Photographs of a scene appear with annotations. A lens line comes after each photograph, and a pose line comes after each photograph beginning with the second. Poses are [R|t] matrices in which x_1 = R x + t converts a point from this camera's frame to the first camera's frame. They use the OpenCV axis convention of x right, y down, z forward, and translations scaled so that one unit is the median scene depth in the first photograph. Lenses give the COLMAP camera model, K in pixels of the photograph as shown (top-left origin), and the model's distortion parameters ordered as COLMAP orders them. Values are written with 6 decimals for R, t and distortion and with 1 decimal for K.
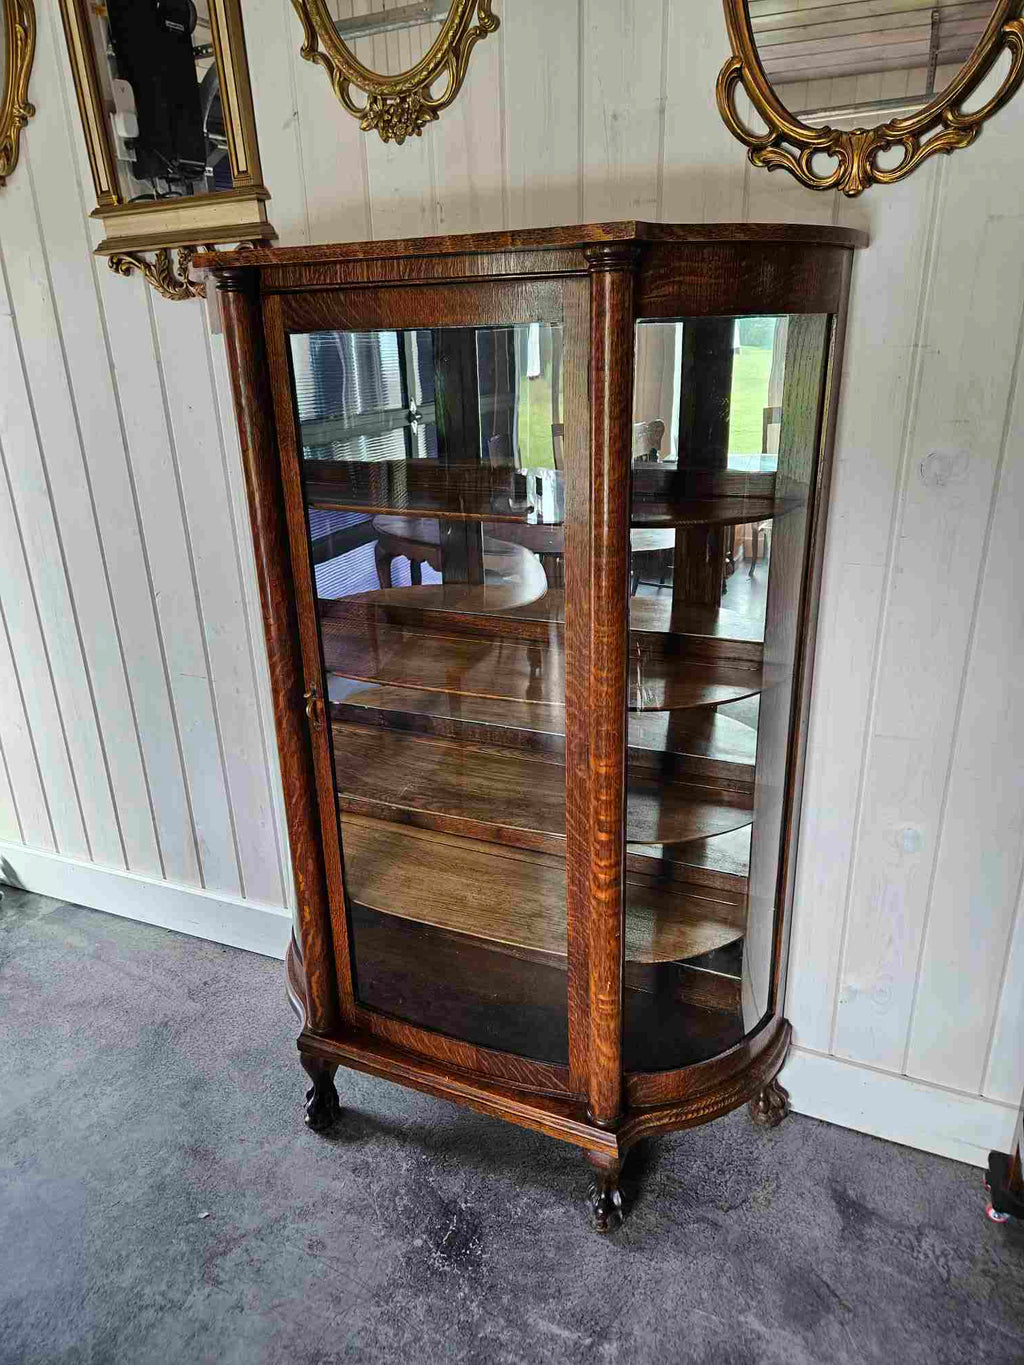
lens RADIAL K [[908.5, 0, 510.4], [0, 908.5, 669.9], [0, 0, 1]] dist [0.077712, -0.062711]
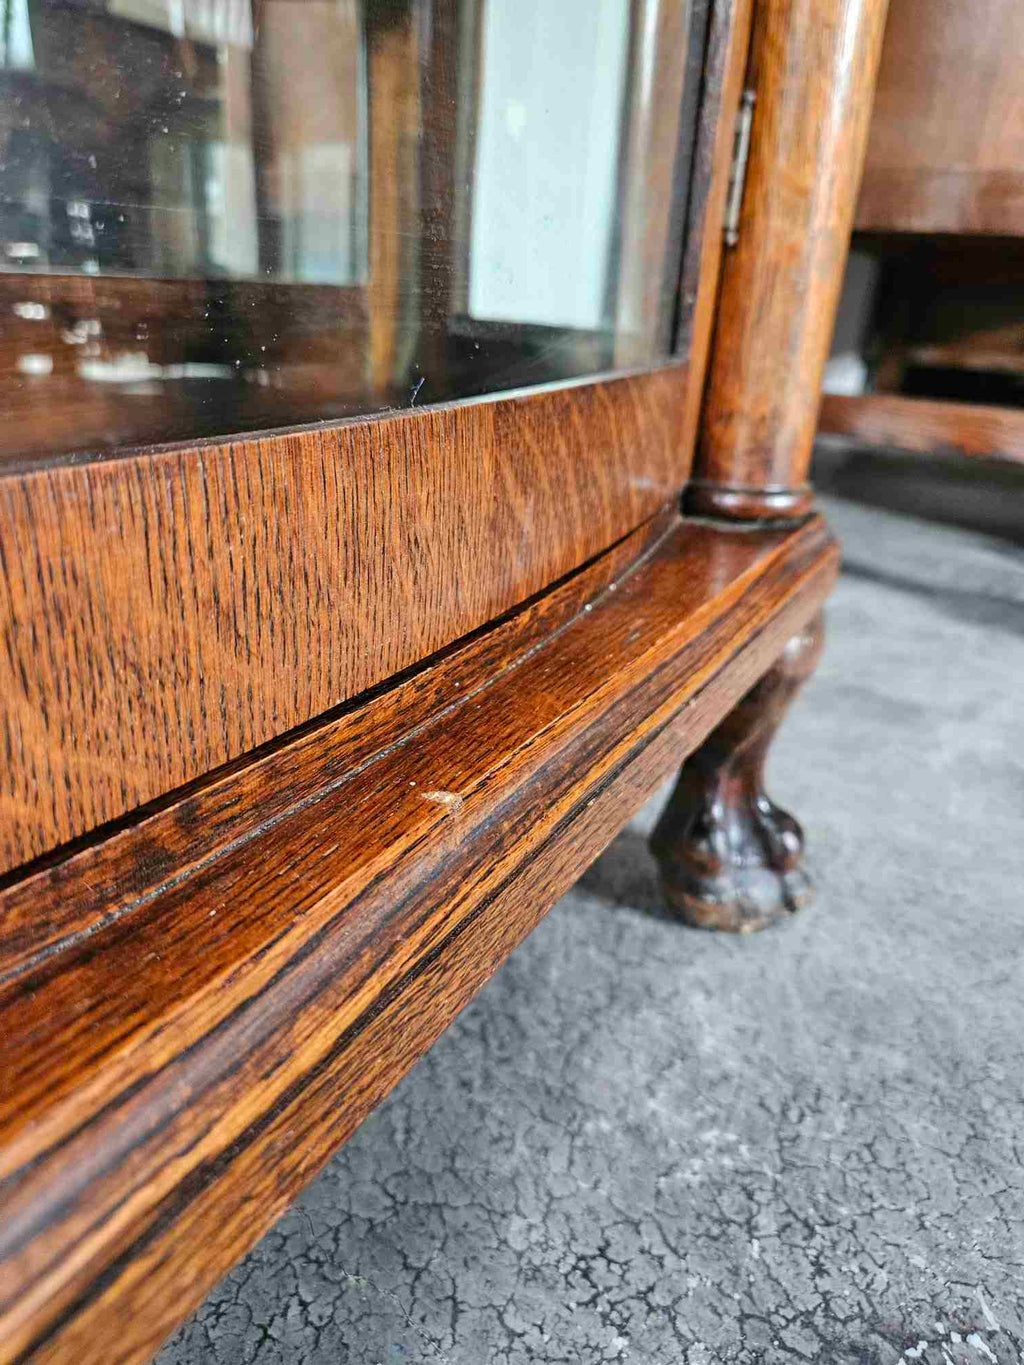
lens RADIAL K [[933.3, 0, 505.7], [0, 933.3, 673.5], [0, 0, 1]] dist [0.051701, -0.050645]
pose [[0.103311, -0.348546, 0.931581, -0.165984], [0.289948, 0.906468, 0.306995, 0.407626], [-0.951450, 0.238394, 0.194708, 0.987795]]
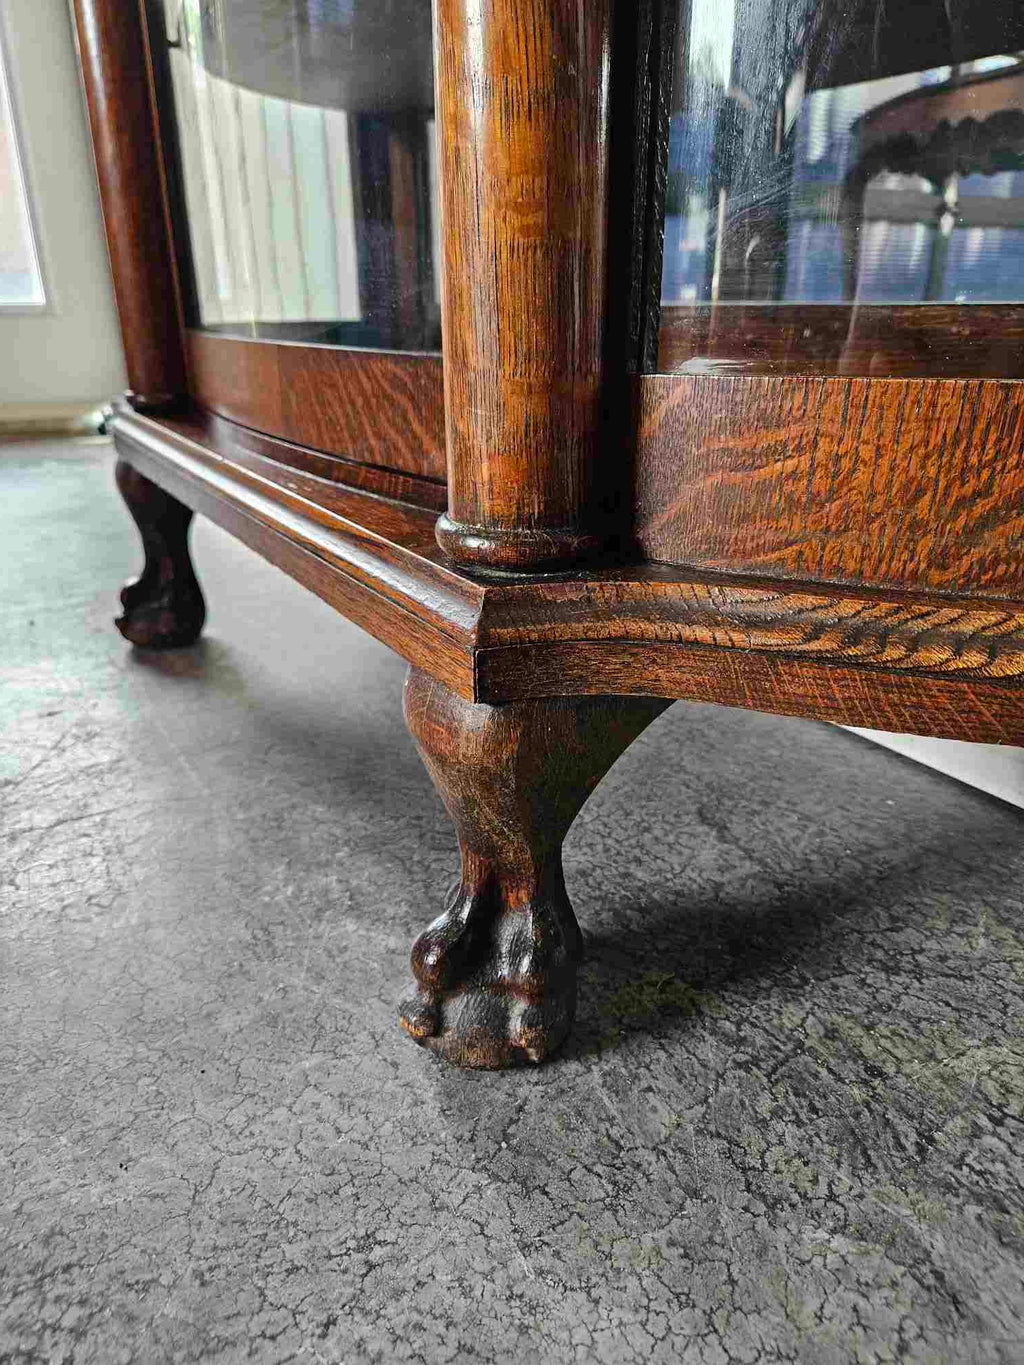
lens RADIAL K [[933.3, 0, 505.7], [0, 933.3, 673.5], [0, 0, 1]] dist [0.051701, -0.050645]
pose [[0.818700, 0.234767, -0.524037, 0.215683], [-0.210360, 0.971782, 0.106711, 0.471102], [0.534303, 0.022872, 0.844984, 0.783872]]
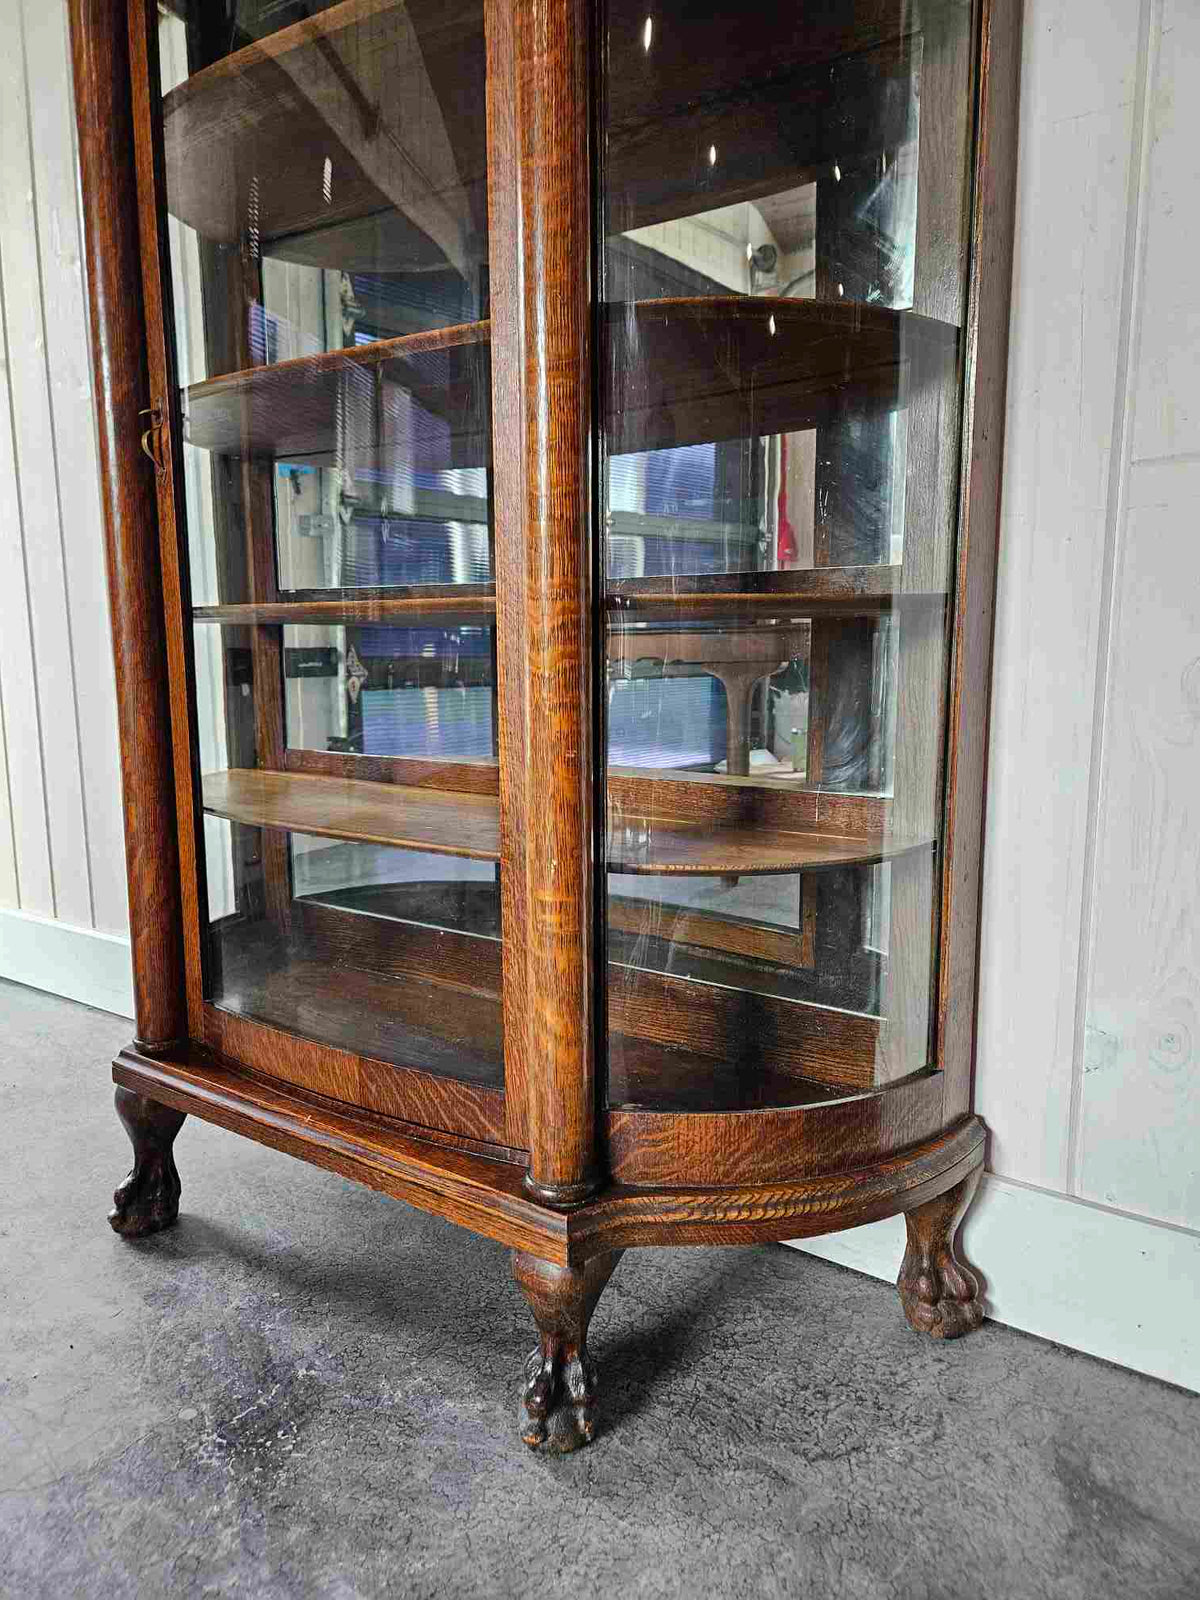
lens RADIAL K [[1072.6, 0, 586.7], [0, 1072.6, 779.0], [0, 0, 1]] dist [0.065190, -0.050430]
pose [[0.980108, 0.047872, -0.192603, 0.211652], [-0.086877, 0.976039, -0.199501, 0.368683], [0.178438, 0.212265, 0.960783, 0.376171]]
